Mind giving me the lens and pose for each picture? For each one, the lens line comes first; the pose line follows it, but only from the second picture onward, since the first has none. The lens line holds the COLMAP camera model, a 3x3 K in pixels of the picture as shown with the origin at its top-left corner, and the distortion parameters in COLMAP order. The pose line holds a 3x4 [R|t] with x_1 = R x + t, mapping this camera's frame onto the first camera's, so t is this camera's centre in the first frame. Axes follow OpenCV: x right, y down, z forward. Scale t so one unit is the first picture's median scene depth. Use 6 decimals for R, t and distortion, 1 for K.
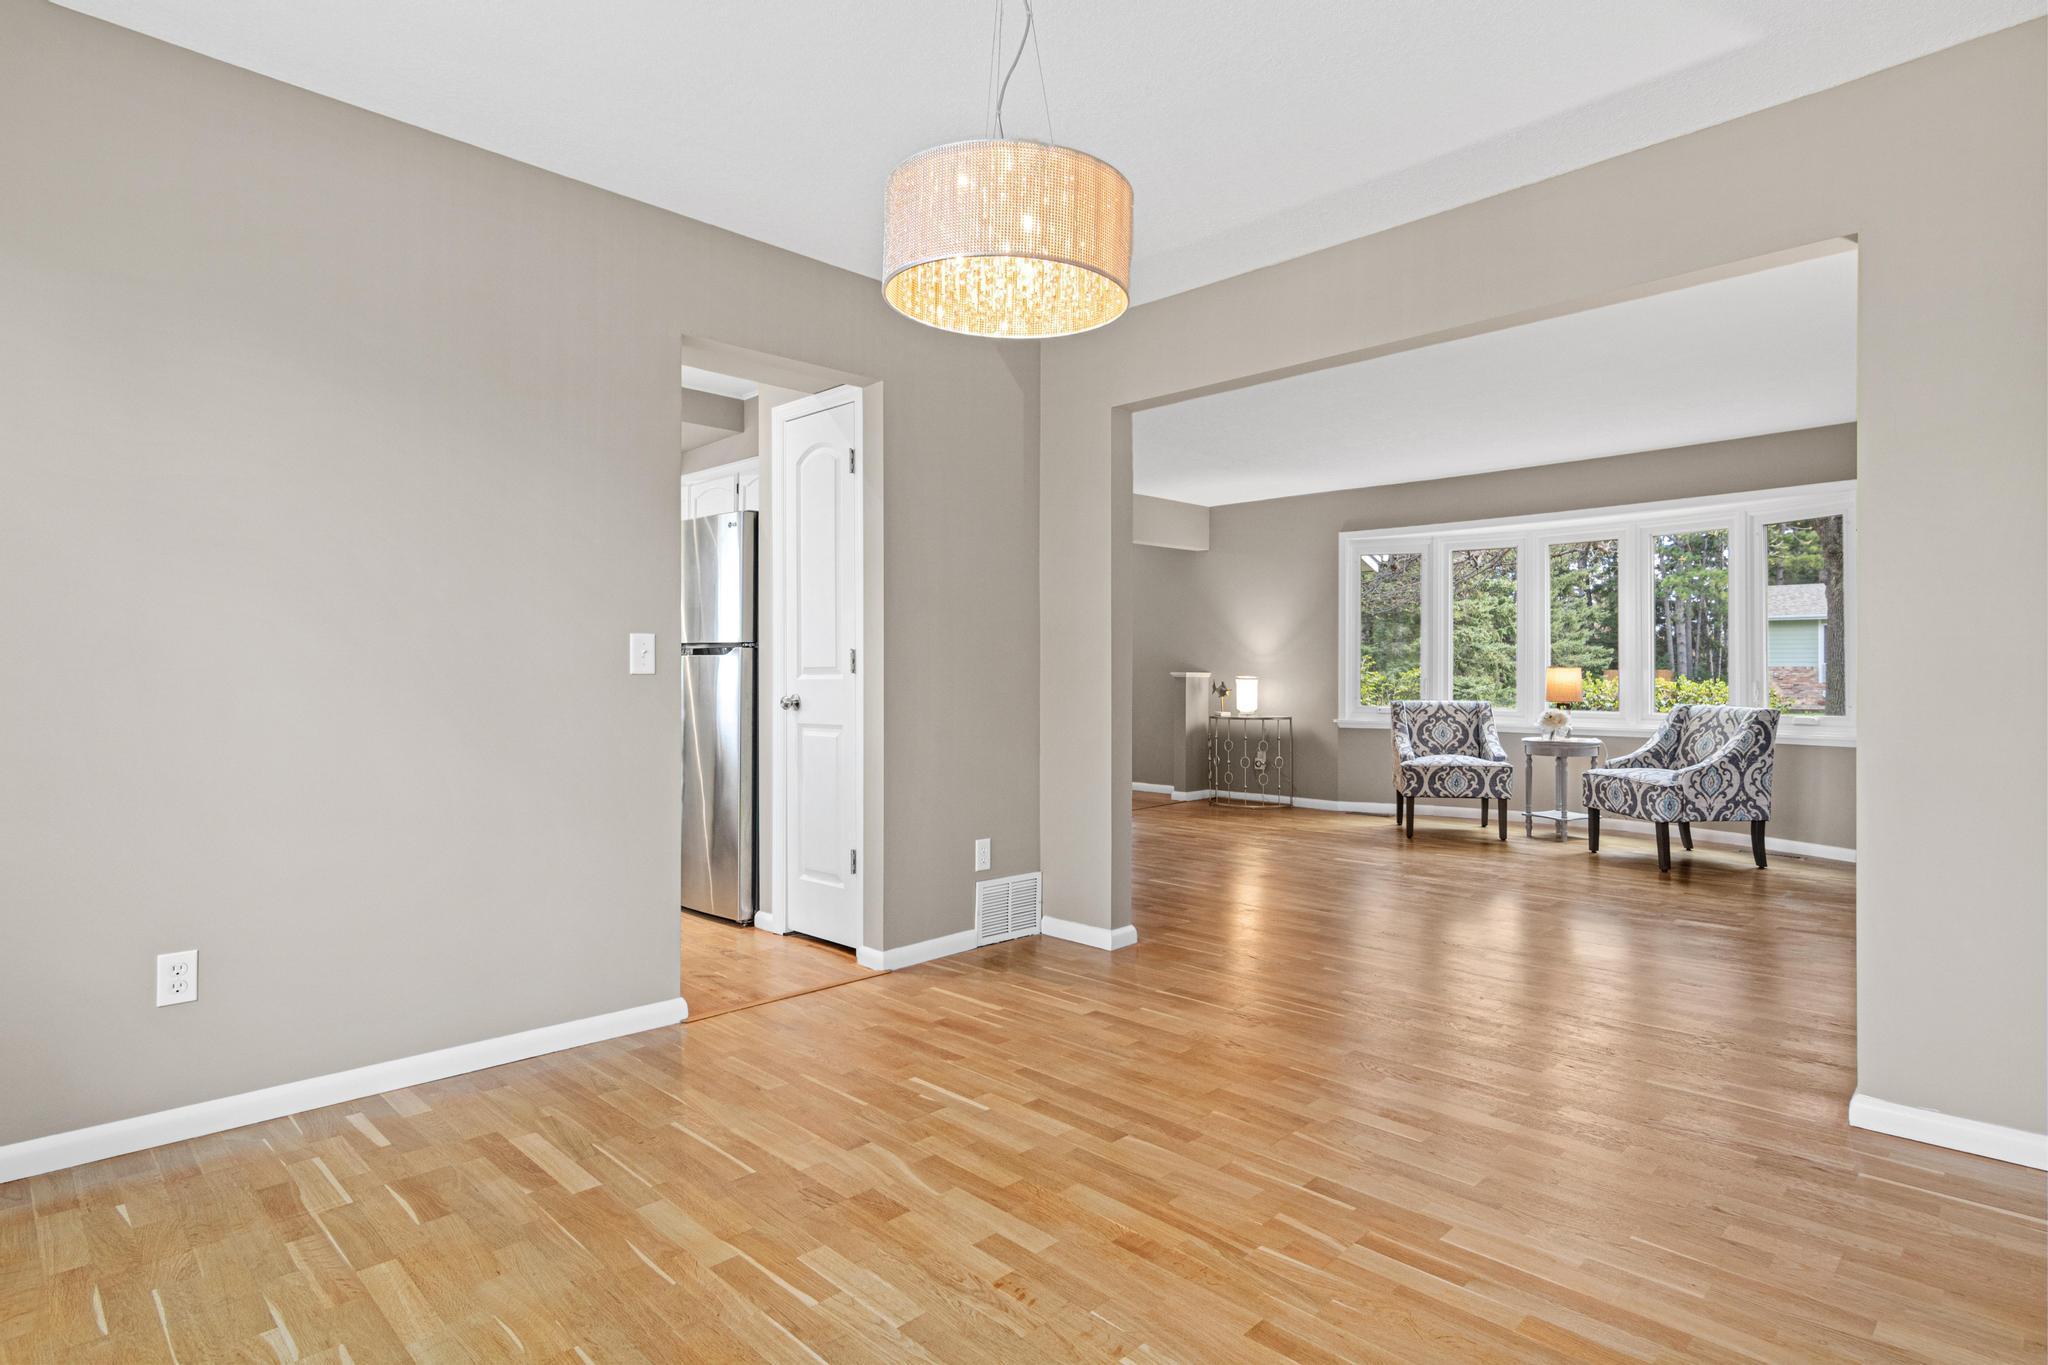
lens RADIAL K [[1003.8, 0, 1057.4], [0, 1003.8, 678.6], [0, 0, 1]] dist [-0.020923, 0.000004]
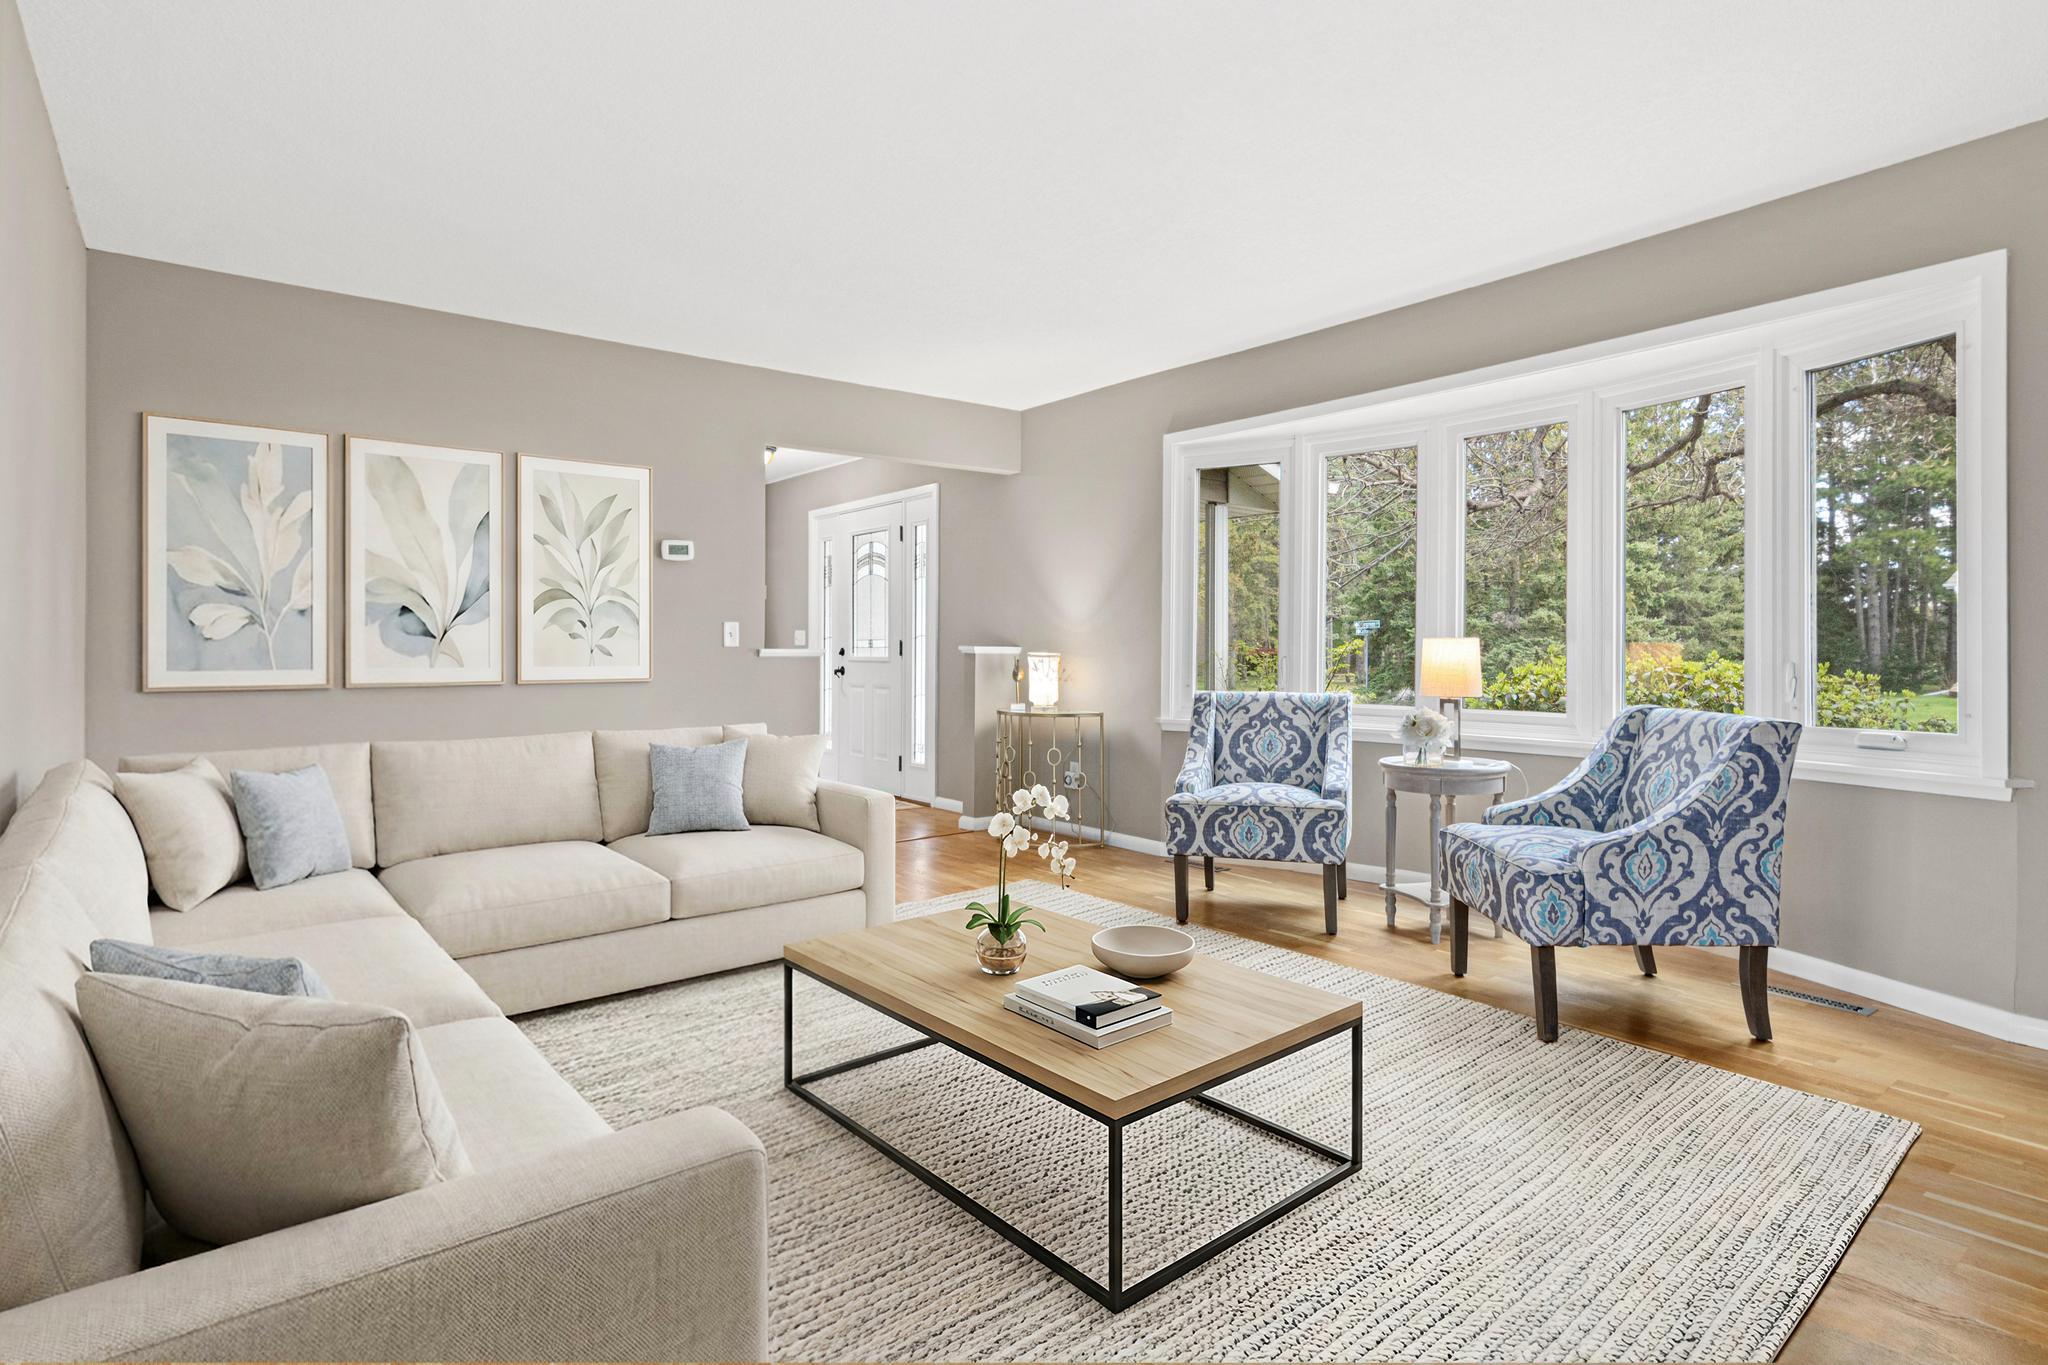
lens RADIAL K [[1036.4, 0, 1057.3], [0, 1036.4, 659.4], [0, 0, 1]] dist [-0.015986, -0.000065]
pose [[0.993013, 0.002674, -0.117978, 0.386805], [-0.002189, 0.999989, 0.004243, -0.000782], [0.117988, -0.003955, 0.993007, 0.413761]]
